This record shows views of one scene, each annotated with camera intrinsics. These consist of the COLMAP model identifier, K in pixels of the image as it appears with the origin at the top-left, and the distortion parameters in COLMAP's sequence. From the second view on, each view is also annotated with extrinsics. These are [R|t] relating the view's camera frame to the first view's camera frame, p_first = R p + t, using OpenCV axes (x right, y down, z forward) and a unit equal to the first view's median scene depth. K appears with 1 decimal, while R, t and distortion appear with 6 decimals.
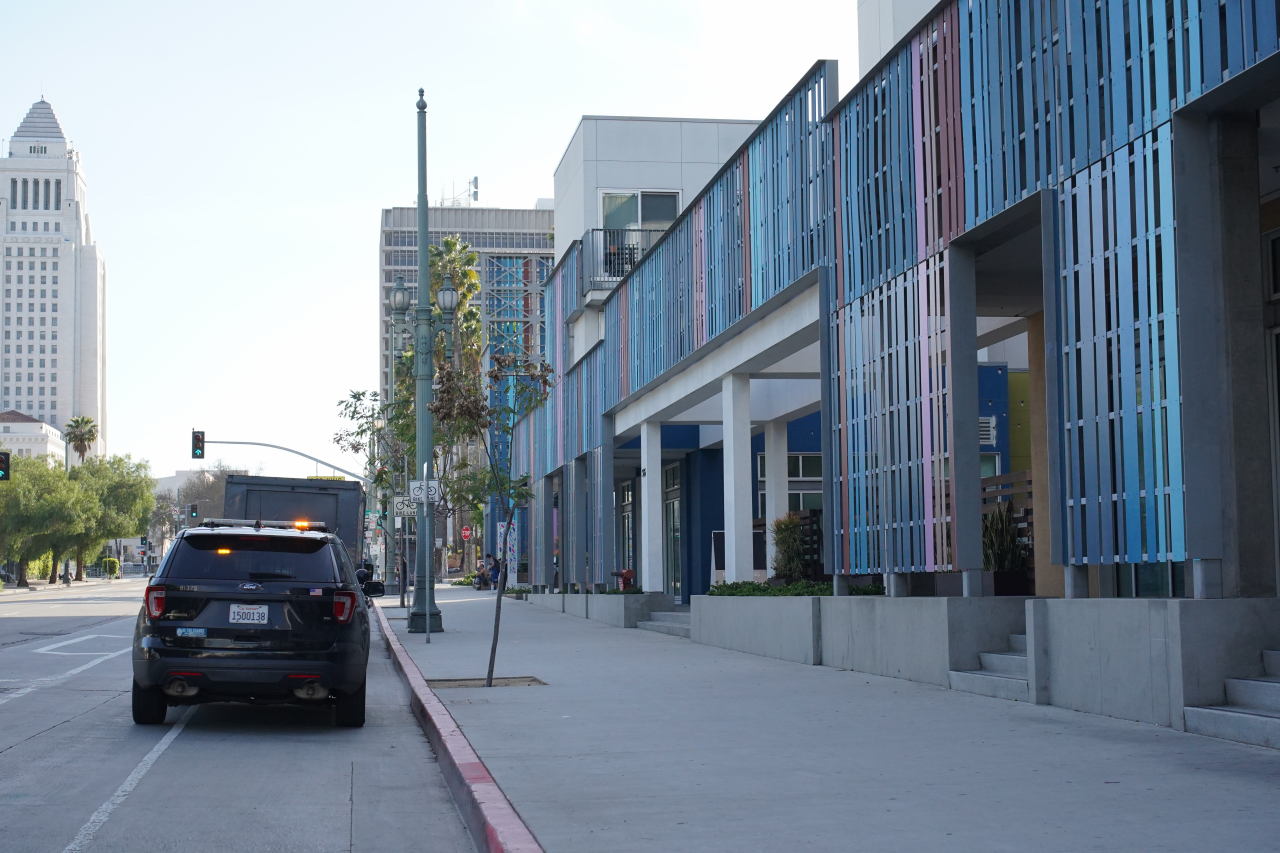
lens RADIAL K [[1884.7, 0, 667.6], [0, 1884.7, 428.3], [0, 0, 1]] dist [0.023868, -0.055382]
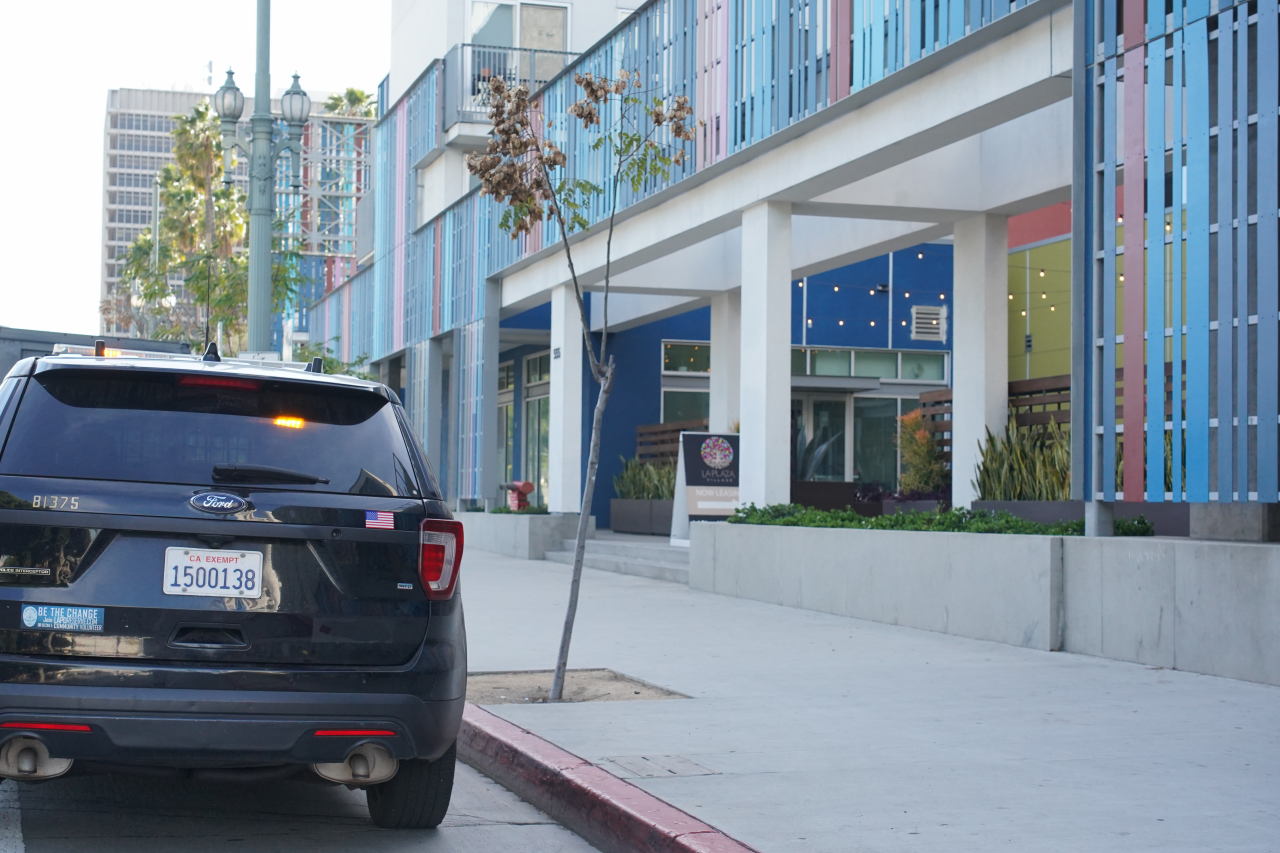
lens RADIAL K [[1887.6, 0, 640.0], [0, 1887.6, 426.5], [0, 0, 1]] dist [0.026247, -0.011015]
pose [[0.990692, 0.031321, 0.132470, -0.101217], [-0.037071, 0.998465, 0.041162, 0.026430], [-0.130978, -0.045689, 0.990332, 0.325864]]
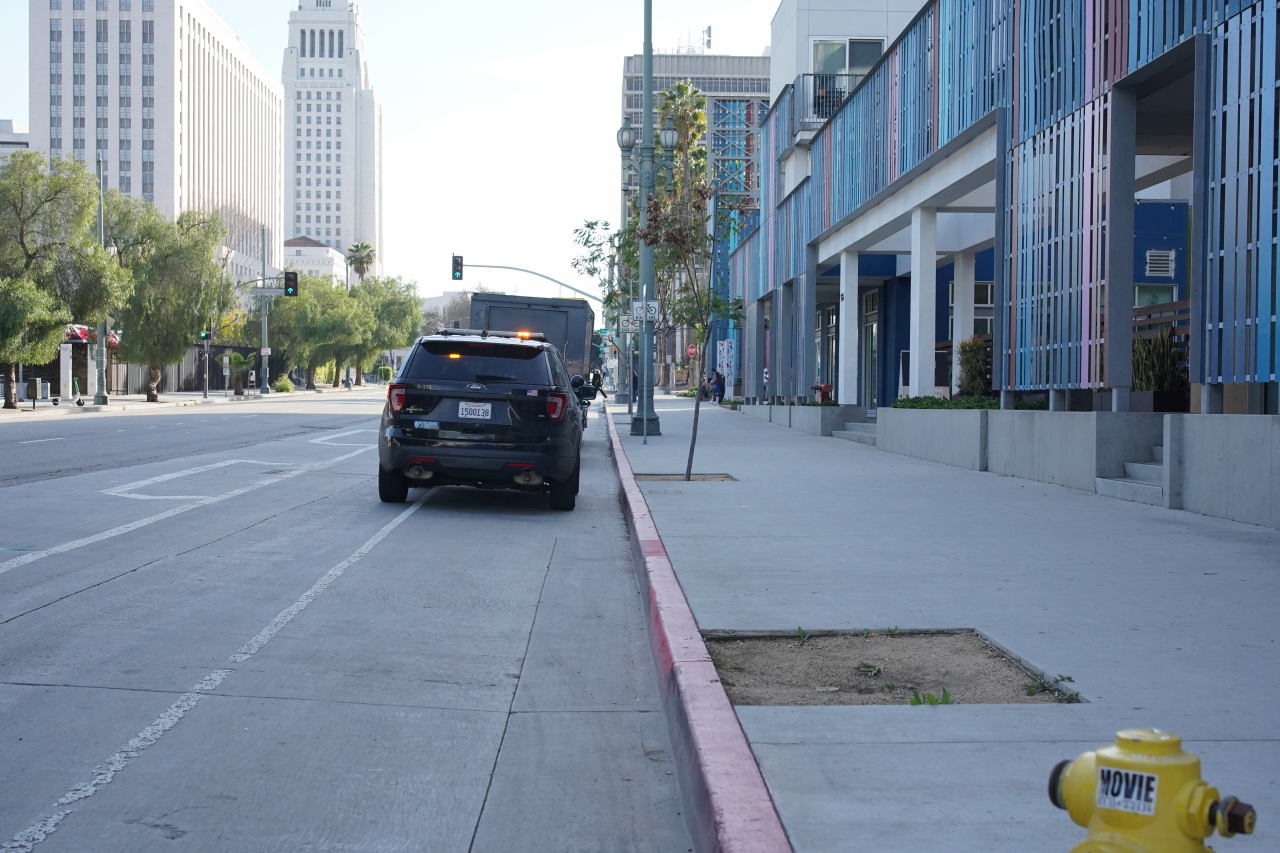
lens RADIAL K [[1699.0, 0, 662.8], [0, 1699.0, 426.4], [0, 0, 1]] dist [0.027083, -0.062630]
pose [[0.991801, 0.025547, -0.125216, 0.012745], [-0.013103, 0.994980, 0.099211, 0.001689], [0.127122, -0.096756, 0.987157, -0.009280]]
